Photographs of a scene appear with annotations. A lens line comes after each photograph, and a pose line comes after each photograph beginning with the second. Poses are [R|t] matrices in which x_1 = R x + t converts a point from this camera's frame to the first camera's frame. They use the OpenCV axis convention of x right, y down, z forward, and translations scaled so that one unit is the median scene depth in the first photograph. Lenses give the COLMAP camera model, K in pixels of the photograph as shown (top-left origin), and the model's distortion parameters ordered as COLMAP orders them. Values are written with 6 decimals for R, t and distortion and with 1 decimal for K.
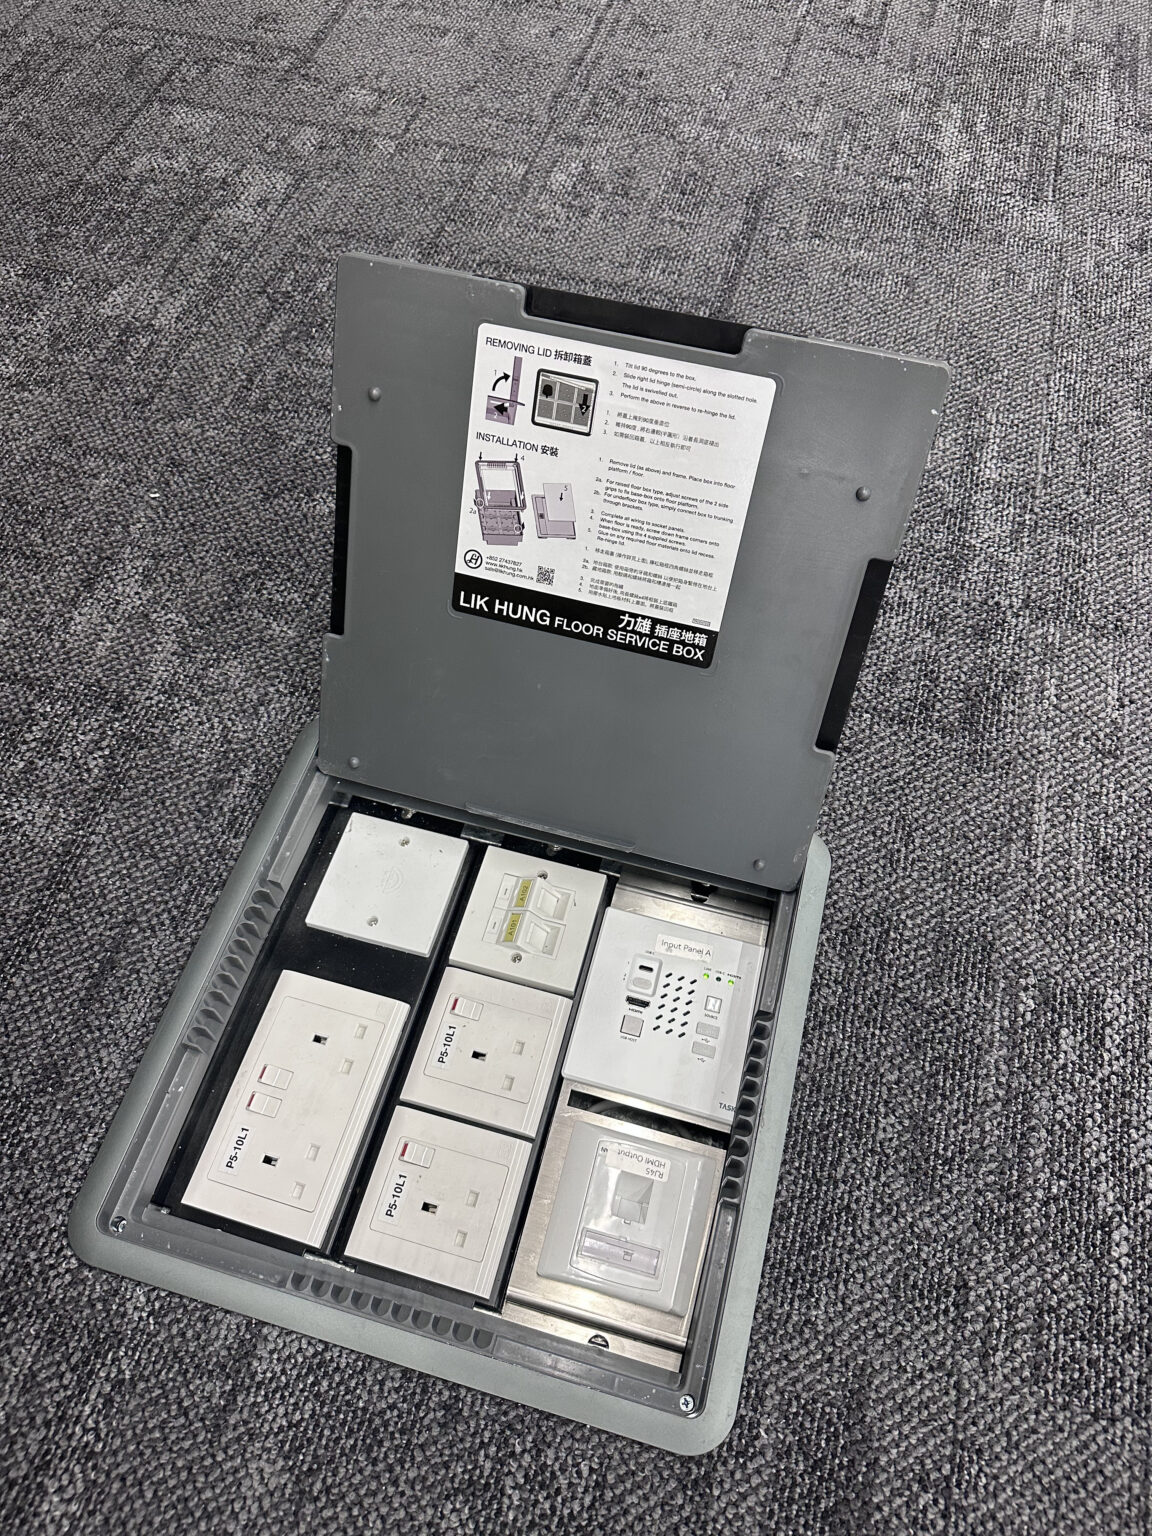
lens RADIAL K [[1072.8, 0, 577.9], [0, 1072.8, 765.8], [0, 0, 1]] dist [0.001623, 0.000012]
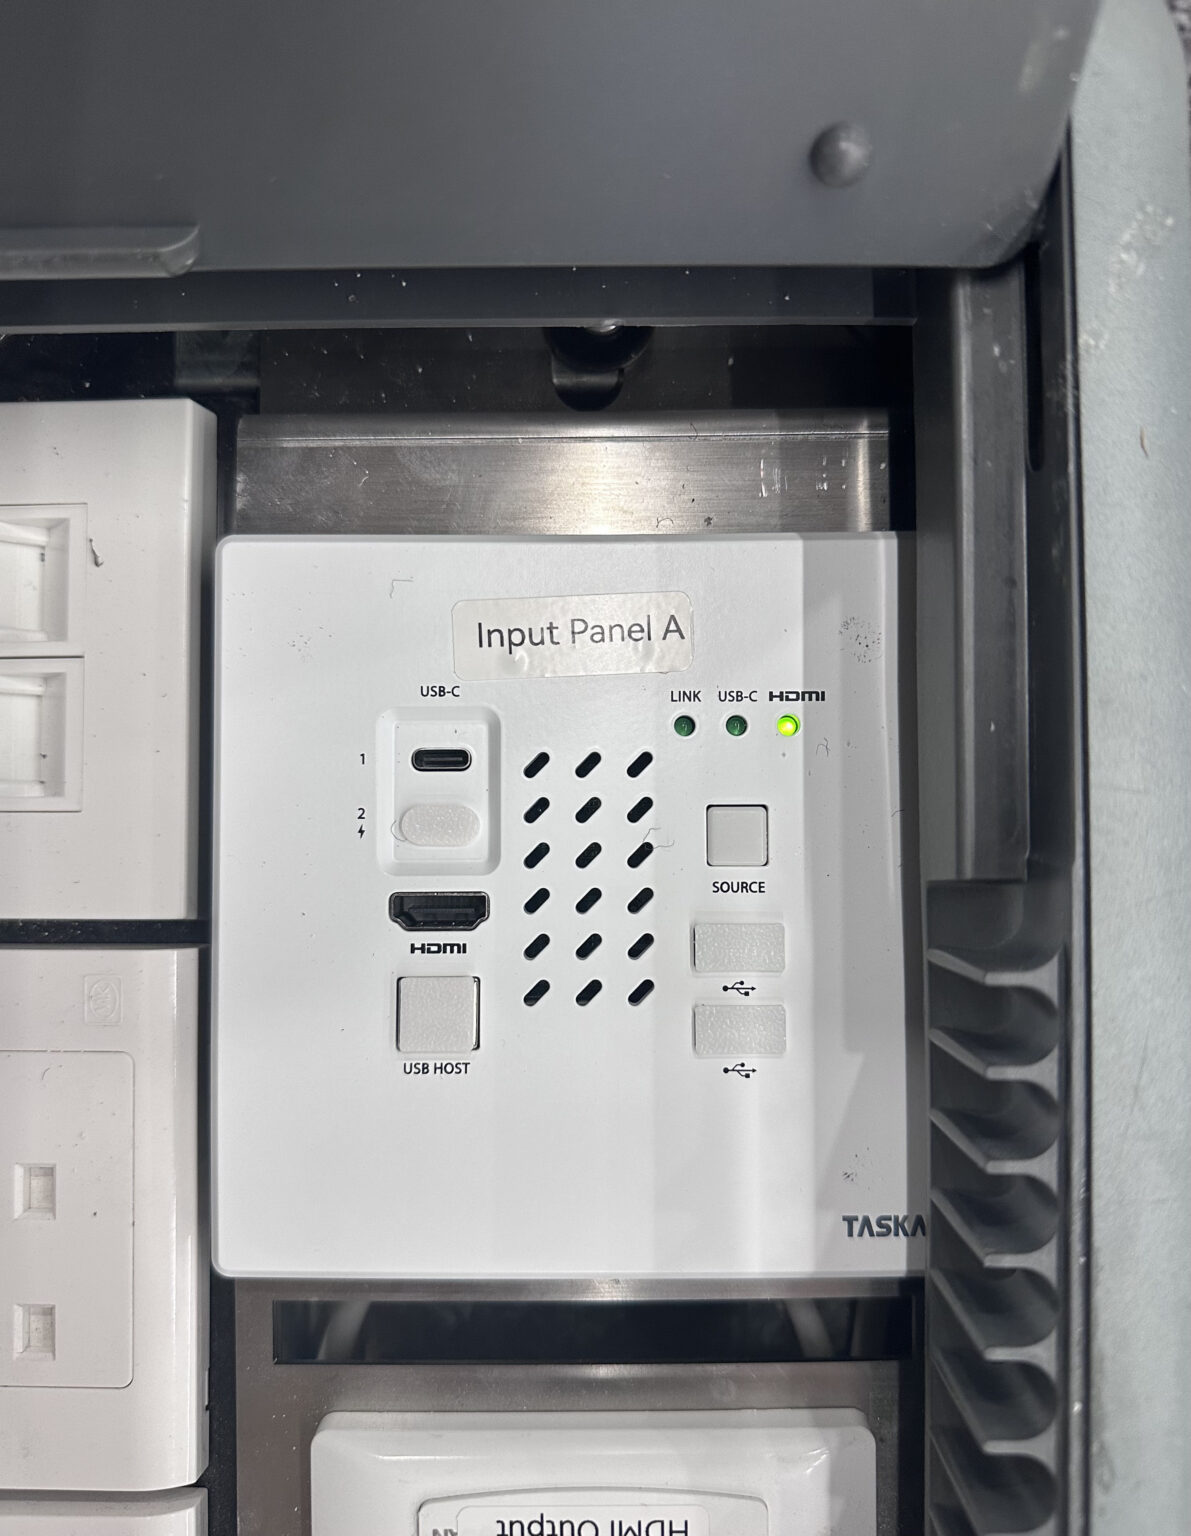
lens RADIAL K [[1147.2, 0, 590.6], [0, 1147.2, 768.0], [0, 0, 1]] dist [0.002150, 0.000611]
pose [[0.963096, -0.268365, -0.020630, 0.102287], [0.244647, 0.840865, 0.482798, 0.073686], [-0.112220, -0.470028, 0.875489, 0.773513]]
